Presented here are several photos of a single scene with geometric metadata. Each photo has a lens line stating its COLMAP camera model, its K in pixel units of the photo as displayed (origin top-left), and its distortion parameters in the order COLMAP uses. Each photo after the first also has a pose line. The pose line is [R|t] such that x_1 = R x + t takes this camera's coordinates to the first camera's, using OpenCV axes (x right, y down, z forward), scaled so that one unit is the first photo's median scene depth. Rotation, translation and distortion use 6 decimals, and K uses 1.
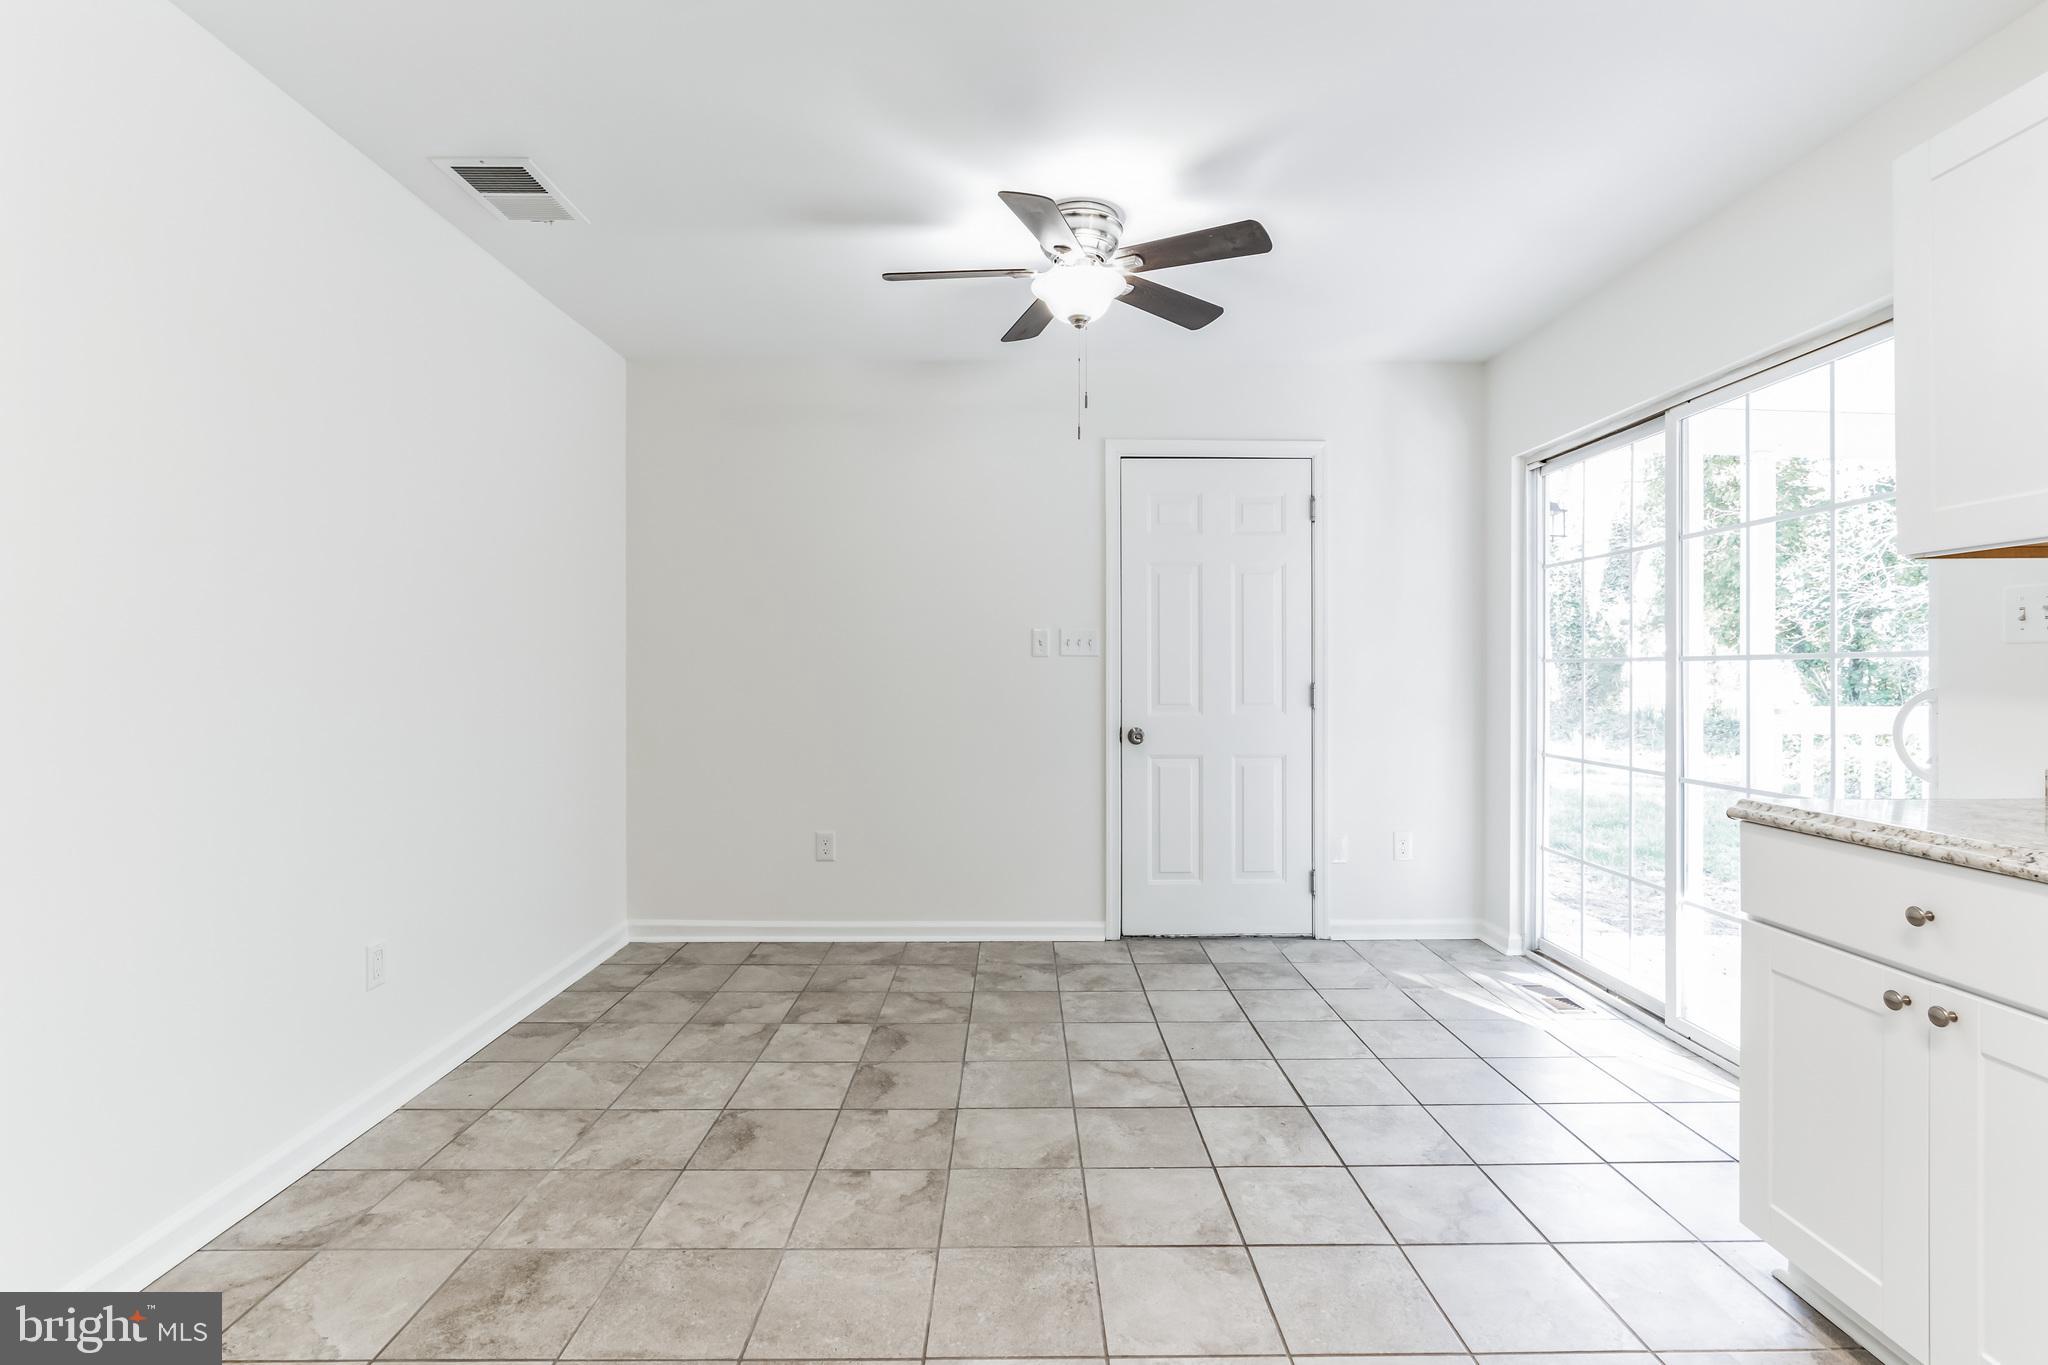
lens RADIAL K [[954.9, 0, 1031.2], [0, 954.9, 672.6], [0, 0, 1]] dist [-0.003666, -0.000287]
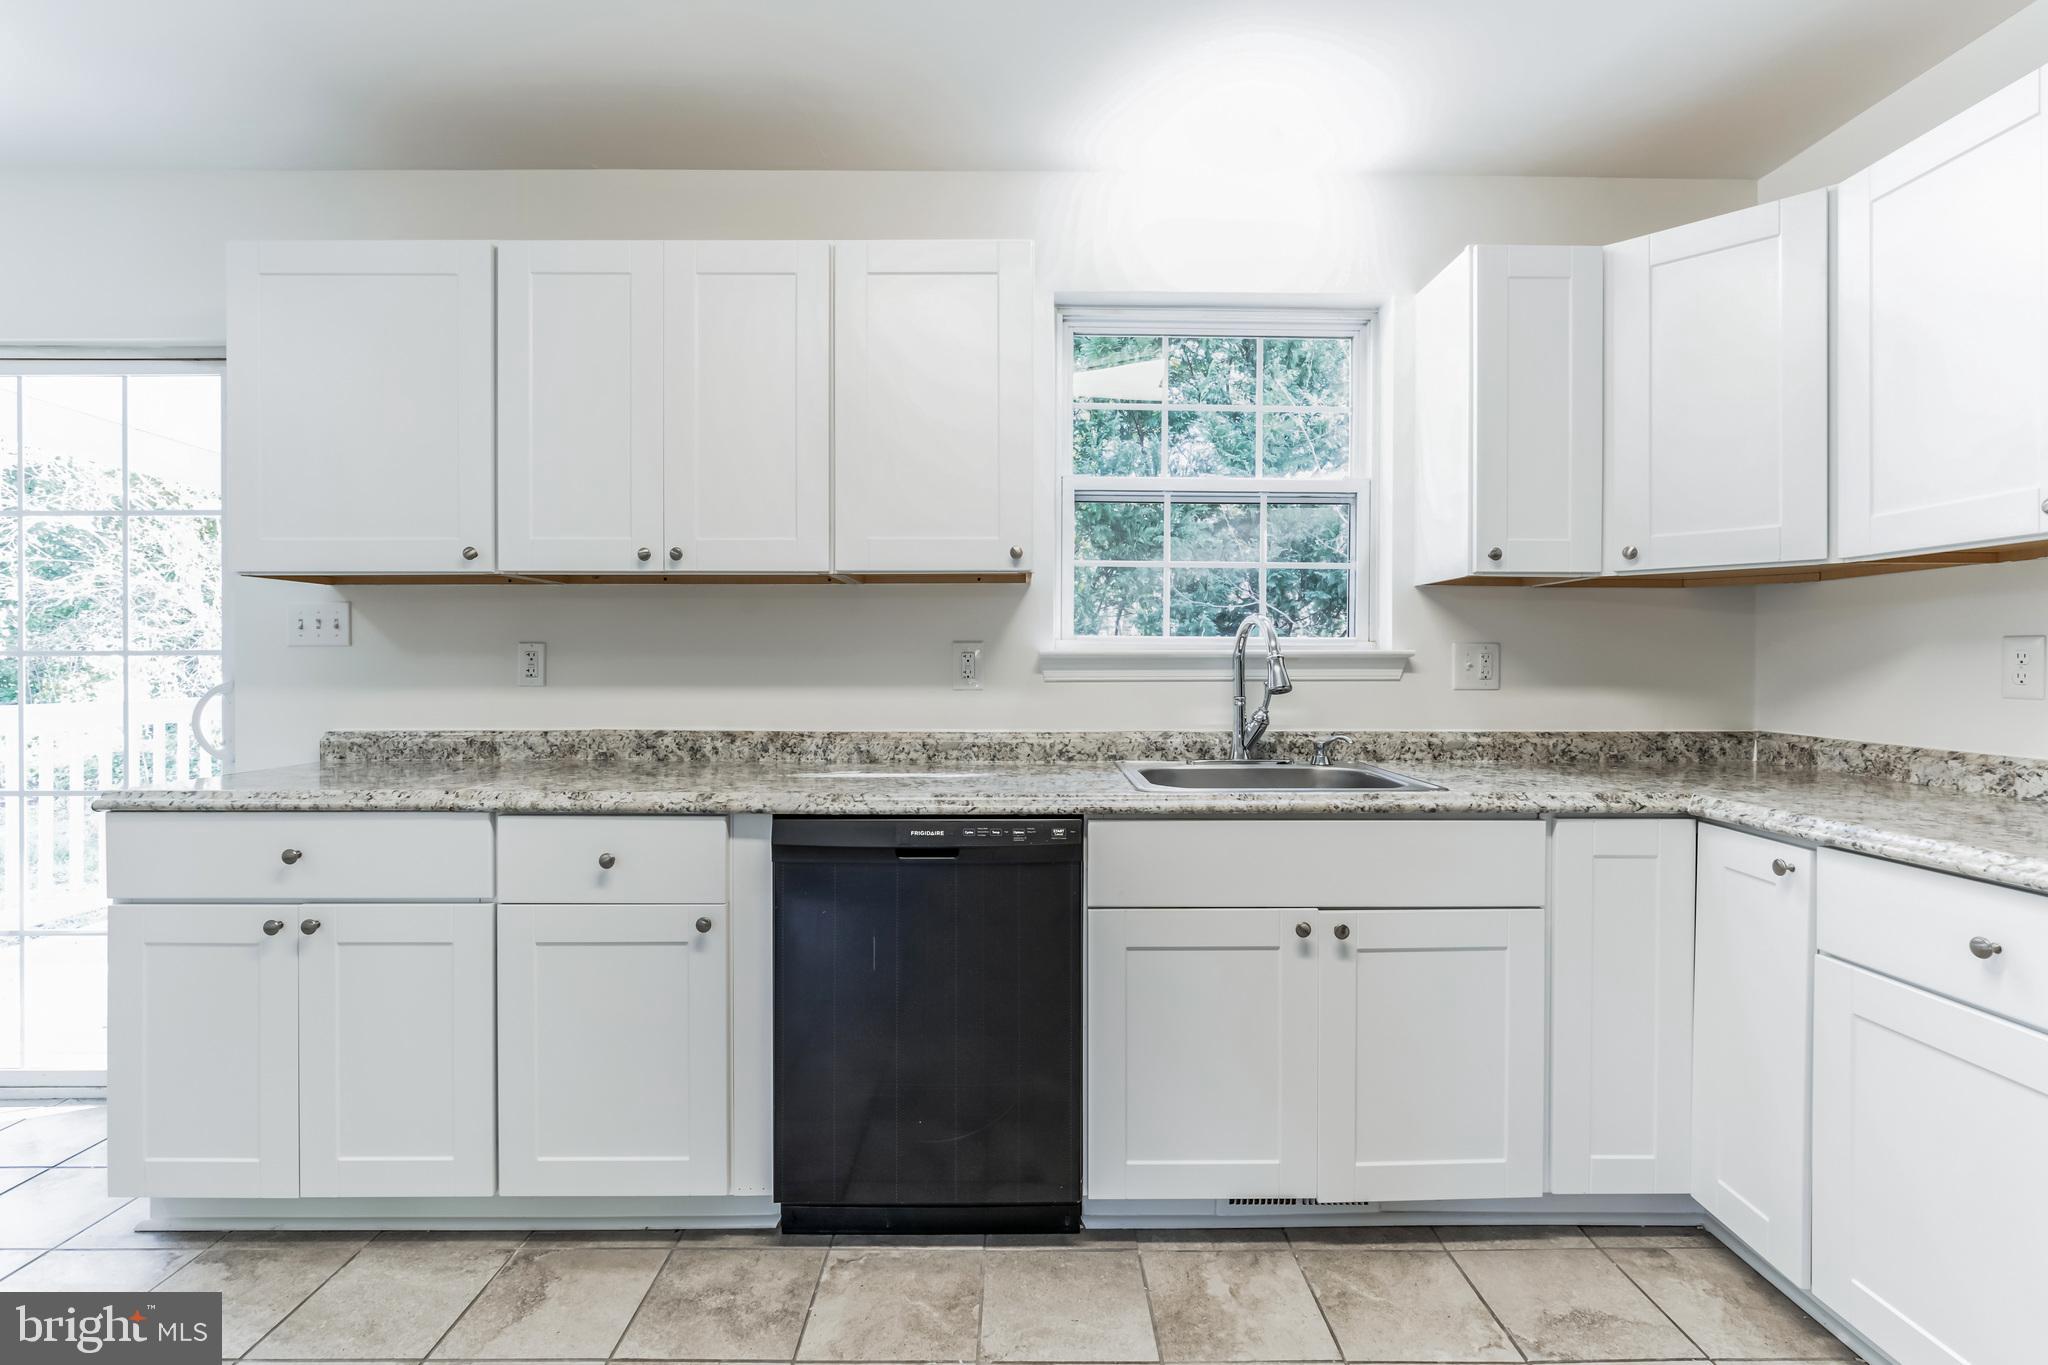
lens RADIAL K [[965.6, 0, 1021.1], [0, 965.6, 669.2], [0, 0, 1]] dist [-0.005904, 0.000748]
pose [[0.009275, -0.004816, 0.999945, -0.209931], [0.001488, 0.999987, 0.004802, -0.003041], [-0.999956, 0.001443, 0.009282, -0.007905]]
